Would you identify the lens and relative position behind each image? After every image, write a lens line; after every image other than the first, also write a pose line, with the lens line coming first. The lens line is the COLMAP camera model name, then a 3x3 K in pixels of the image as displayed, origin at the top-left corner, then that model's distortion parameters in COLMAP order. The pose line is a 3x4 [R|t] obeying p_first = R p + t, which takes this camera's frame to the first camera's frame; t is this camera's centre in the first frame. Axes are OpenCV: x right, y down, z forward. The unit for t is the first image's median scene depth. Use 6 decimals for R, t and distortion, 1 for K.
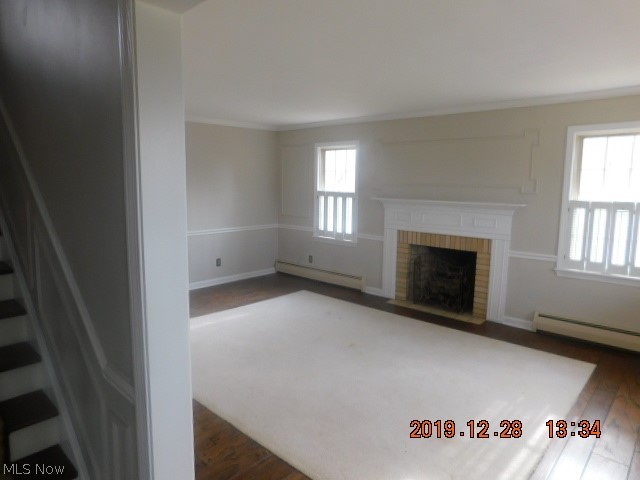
lens RADIAL K [[424.0, 0, 318.4], [0, 424.0, 238.2], [0, 0, 1]] dist [-0.069025, 0.054924]
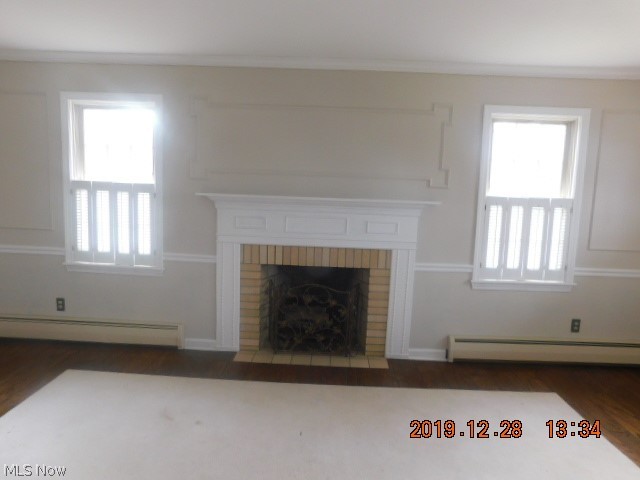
lens RADIAL K [[424.0, 0, 318.4], [0, 424.0, 238.2], [0, 0, 1]] dist [-0.069025, 0.054924]
pose [[0.747369, -0.066098, 0.661113, -0.159567], [0.060275, 0.997681, 0.031608, -0.044970], [-0.661669, 0.016226, 0.749620, 0.493725]]
